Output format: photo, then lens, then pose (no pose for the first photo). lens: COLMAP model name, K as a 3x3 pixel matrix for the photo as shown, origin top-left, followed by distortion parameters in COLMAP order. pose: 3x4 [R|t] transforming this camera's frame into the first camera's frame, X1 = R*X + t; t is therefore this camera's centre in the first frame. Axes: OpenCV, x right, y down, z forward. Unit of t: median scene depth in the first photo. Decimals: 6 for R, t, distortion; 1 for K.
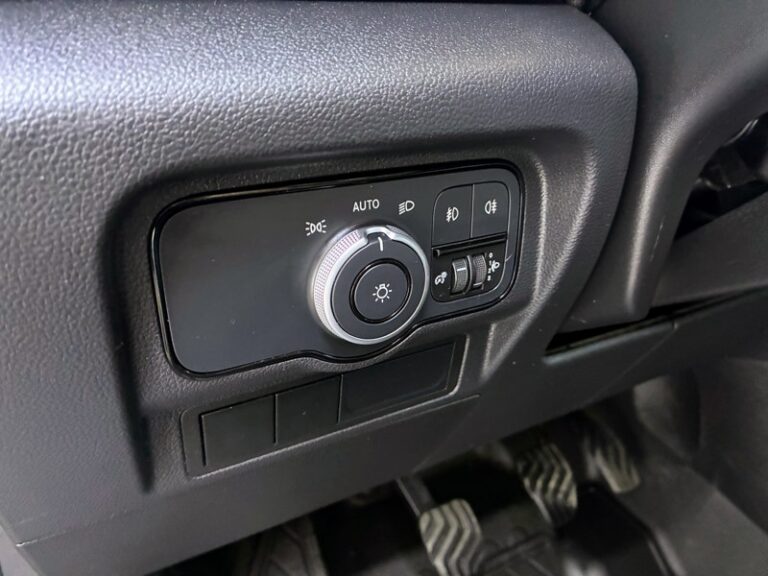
lens RADIAL K [[582.2, 0, 384.0], [0, 582.2, 288.0], [0, 0, 1]] dist [0.050253, -0.068863]
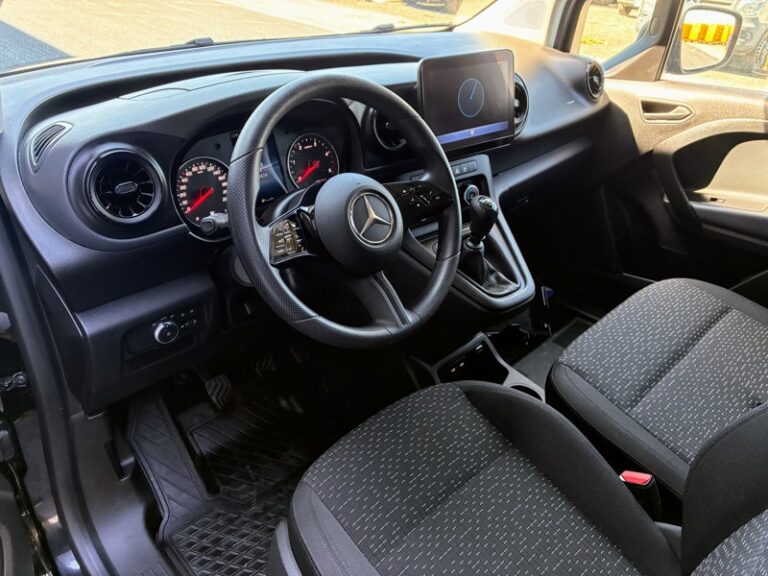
lens RADIAL K [[582.2, 0, 384.0], [0, 582.2, 288.0], [0, 0, 1]] dist [0.050253, -0.068863]
pose [[0.960850, -0.086222, 0.263311, 0.173485], [0.037339, 0.981974, 0.185294, -0.446935], [-0.274541, -0.168208, 0.946749, -1.525504]]
